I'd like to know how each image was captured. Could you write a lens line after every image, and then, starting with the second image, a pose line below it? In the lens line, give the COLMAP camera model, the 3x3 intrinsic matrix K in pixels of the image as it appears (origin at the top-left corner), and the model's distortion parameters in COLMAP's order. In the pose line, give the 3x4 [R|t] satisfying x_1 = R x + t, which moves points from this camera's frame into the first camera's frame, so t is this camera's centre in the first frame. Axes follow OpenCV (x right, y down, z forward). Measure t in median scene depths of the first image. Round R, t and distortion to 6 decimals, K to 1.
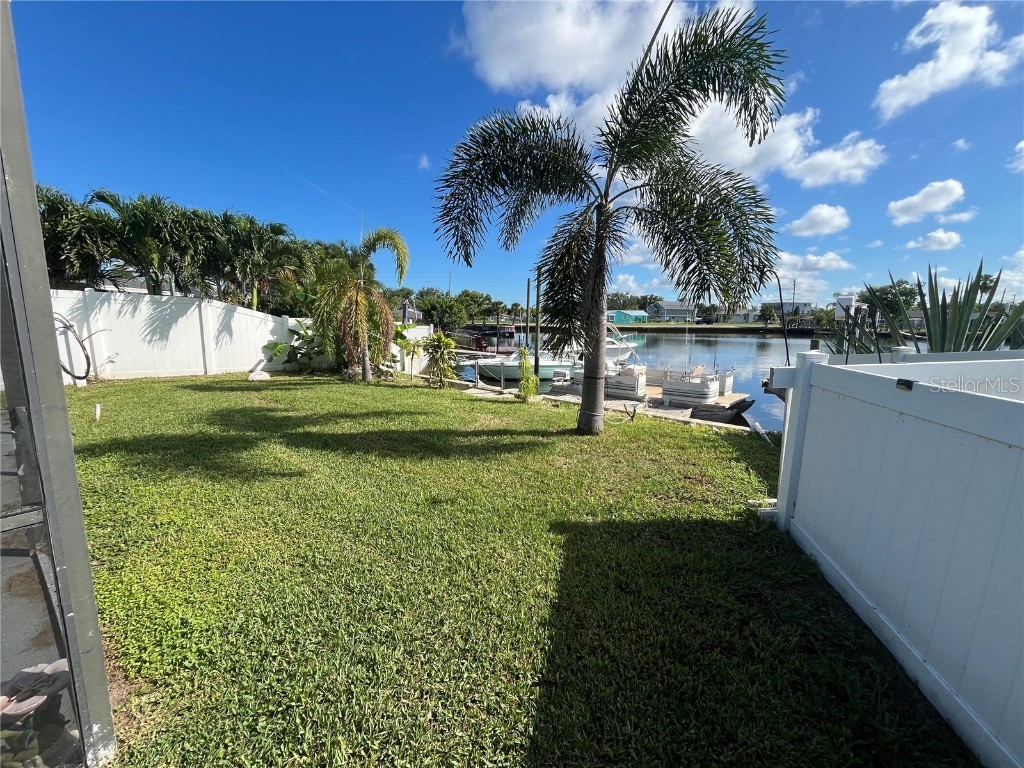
lens RADIAL K [[414.6, 0, 512.0], [0, 414.6, 384.0], [0, 0, 1]] dist [0.001255, -0.000236]
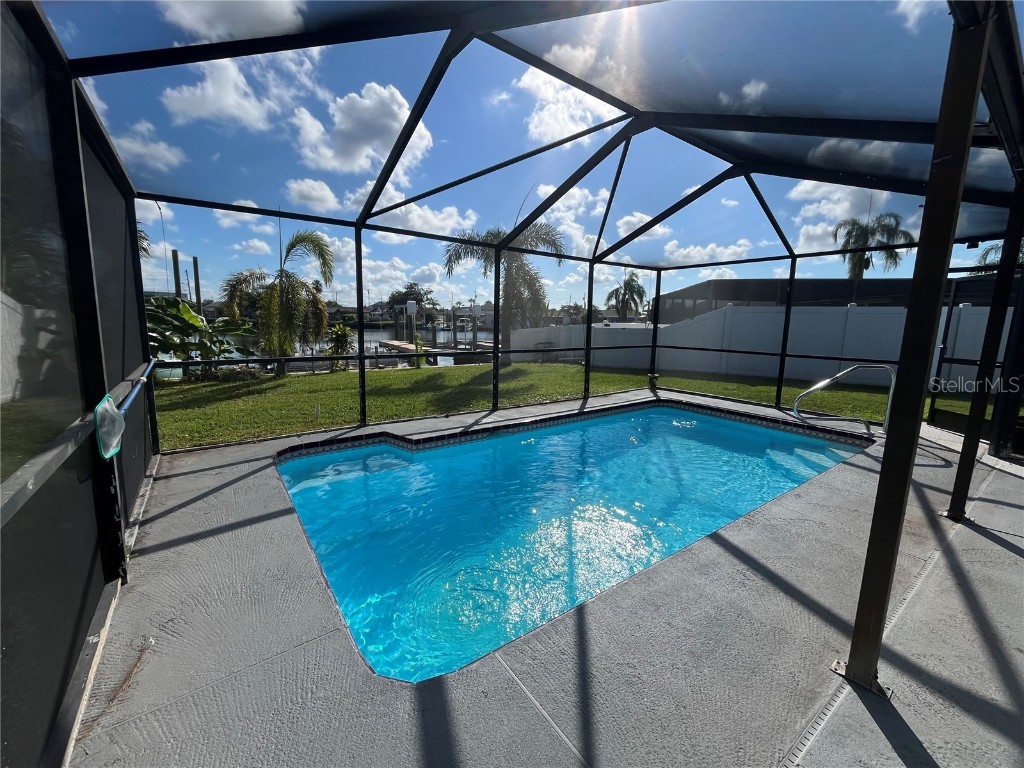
lens RADIAL K [[414.6, 0, 512.0], [0, 414.6, 384.0], [0, 0, 1]] dist [0.001255, -0.000236]
pose [[0.235309, -0.156018, 0.959316, -1.071242], [0.135474, 0.982661, 0.126585, -0.032503], [-0.962433, 0.100175, 0.252365, 0.187680]]
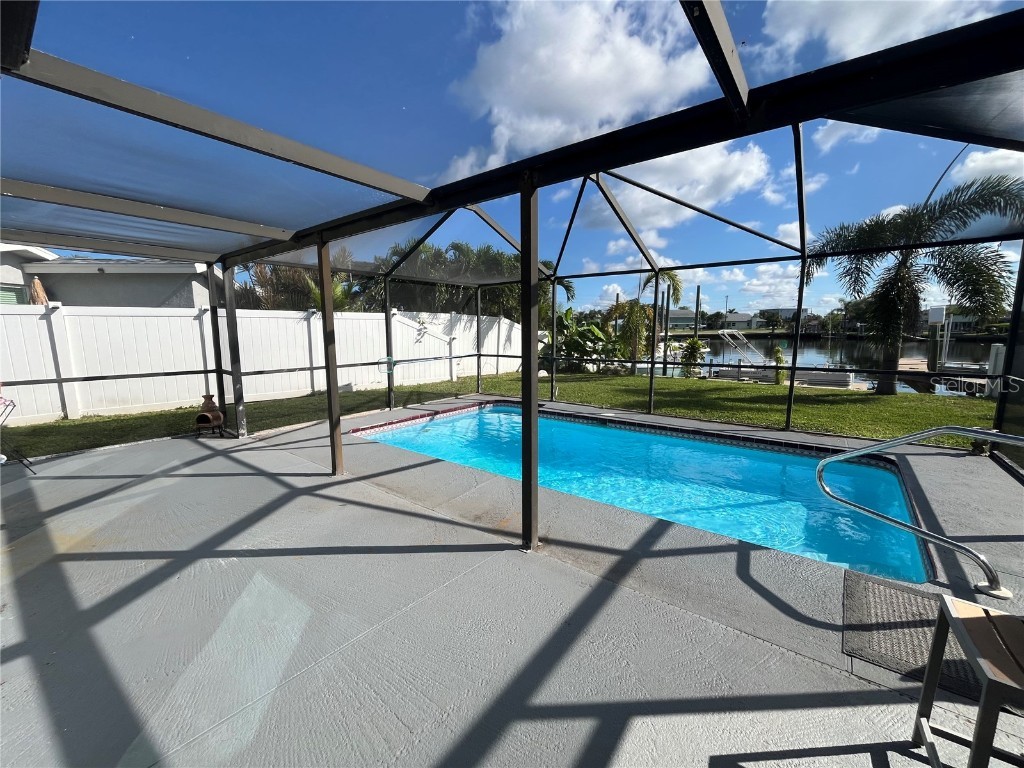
lens RADIAL K [[415.3, 0, 515.4], [0, 415.3, 382.1], [0, 0, 1]] dist [-0.005870, -0.000275]
pose [[0.998913, -0.024176, 0.039866, -0.724605], [0.025373, 0.999233, -0.029811, 0.045927], [-0.039115, 0.030791, 0.998760, -0.337952]]
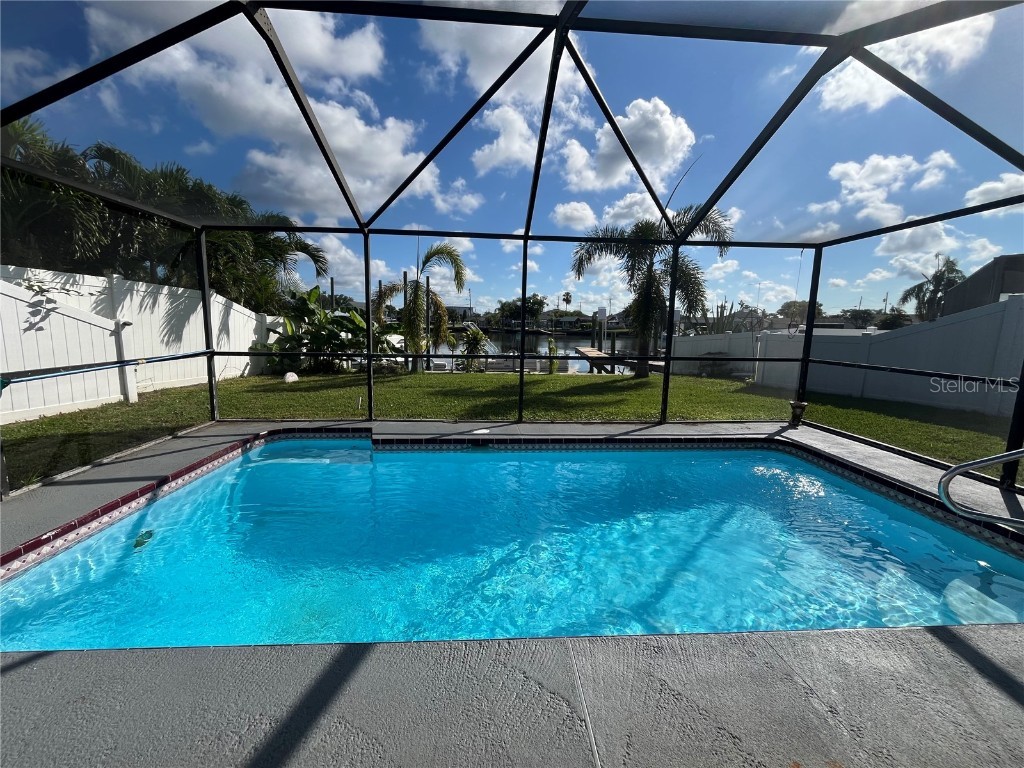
lens RADIAL K [[415.3, 0, 515.4], [0, 415.3, 382.1], [0, 0, 1]] dist [-0.005870, -0.000275]
pose [[0.722986, -0.095300, 0.684258, -0.852647], [0.099473, 0.994479, 0.033402, 0.010898], [-0.683664, 0.043916, 0.728475, -0.034842]]
